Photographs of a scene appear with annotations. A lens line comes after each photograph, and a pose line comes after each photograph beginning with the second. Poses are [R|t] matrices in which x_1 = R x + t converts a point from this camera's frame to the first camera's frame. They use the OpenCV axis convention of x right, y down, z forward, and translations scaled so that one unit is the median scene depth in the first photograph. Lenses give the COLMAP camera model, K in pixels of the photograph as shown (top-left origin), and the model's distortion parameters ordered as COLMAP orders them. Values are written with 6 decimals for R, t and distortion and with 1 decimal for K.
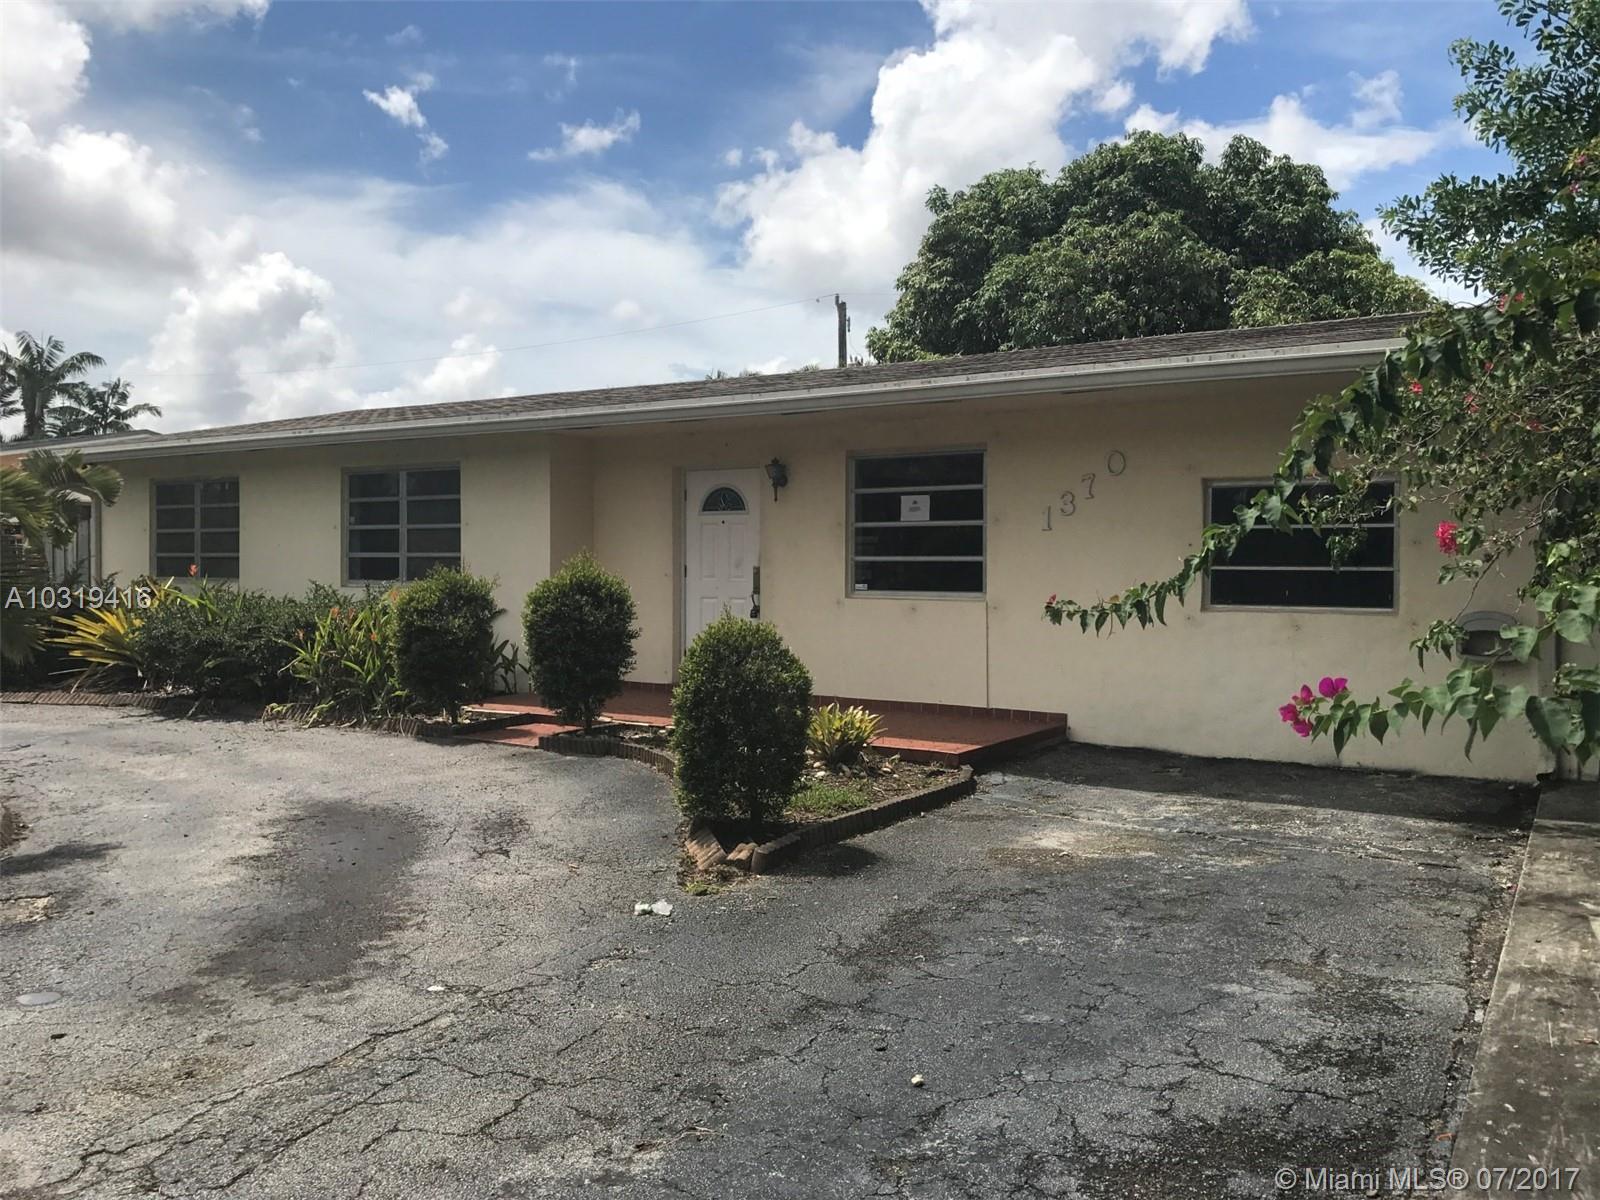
lens RADIAL K [[1329.6, 0, 802.0], [0, 1329.6, 592.2], [0, 0, 1]] dist [0.049884, -0.055369]
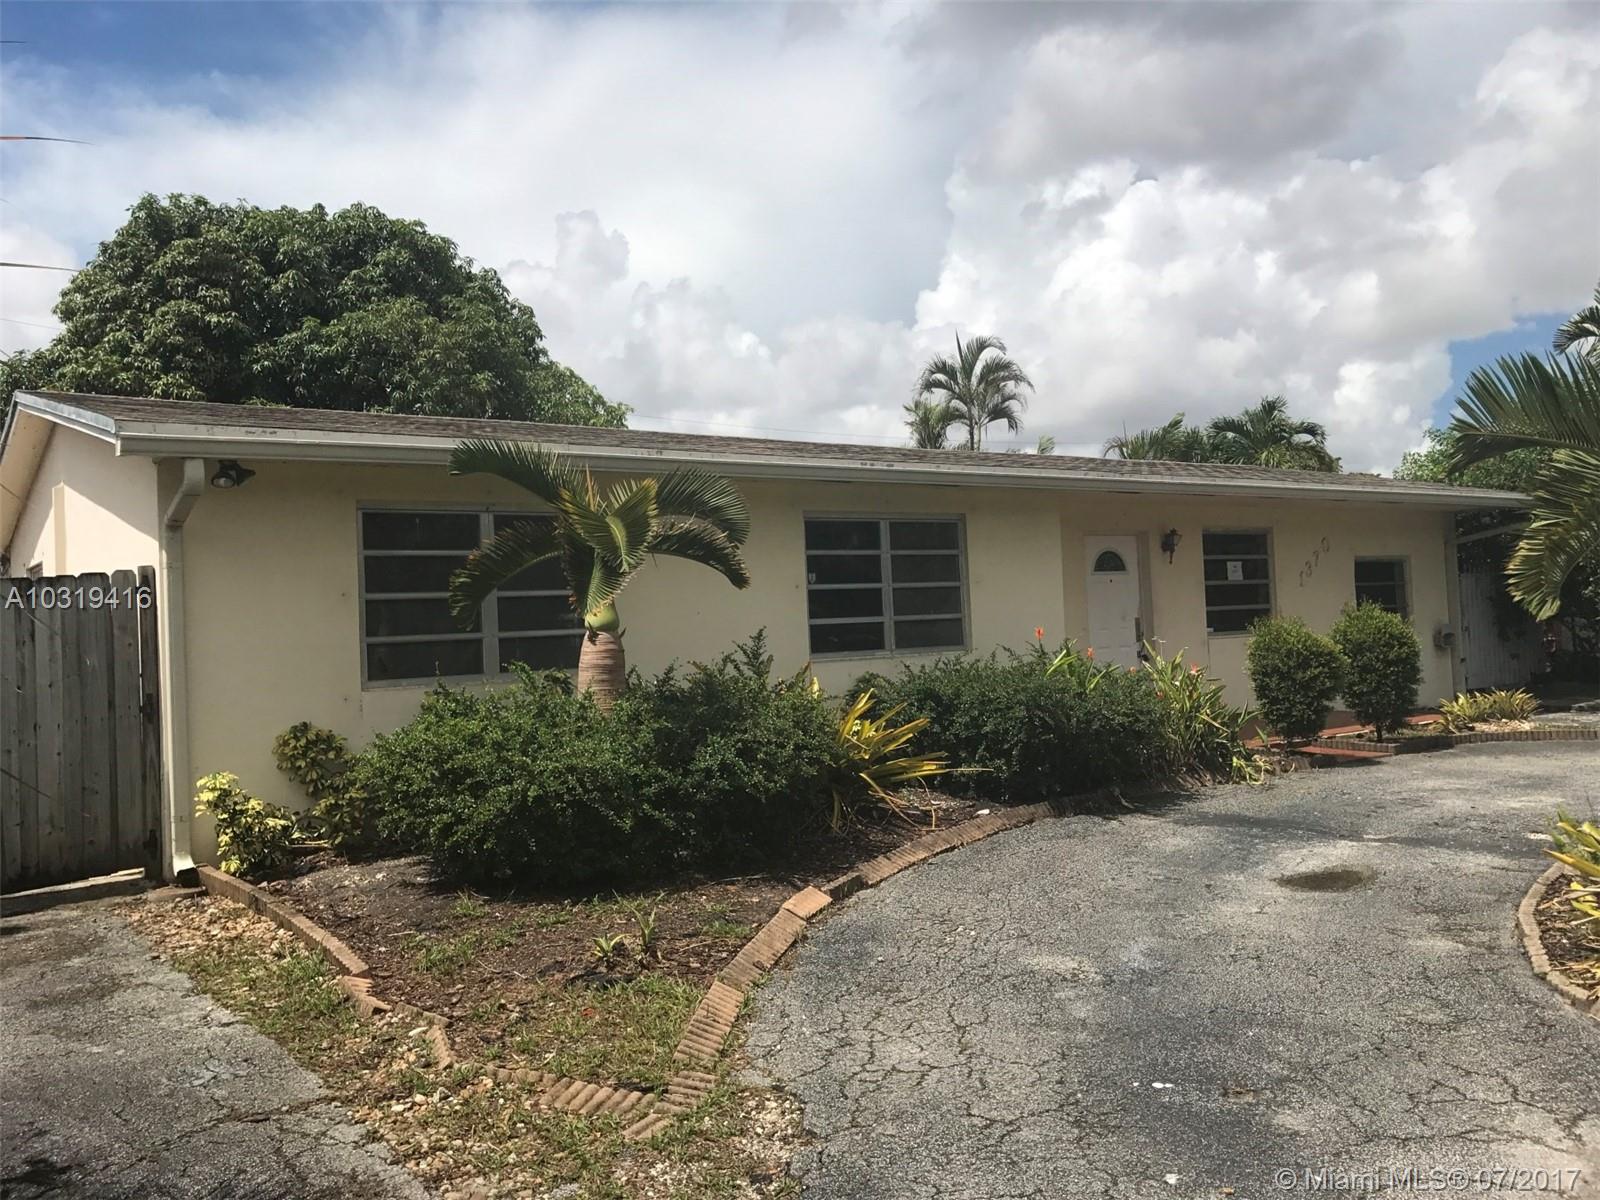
lens RADIAL K [[1329.6, 0, 804.6], [0, 1329.6, 606.4], [0, 0, 1]] dist [0.049884, -0.055369]
pose [[0.341603, -0.004899, 0.939832, -1.235728], [0.063535, 0.997819, -0.017892, -0.026931], [-0.937694, 0.065824, 0.341169, 0.852182]]
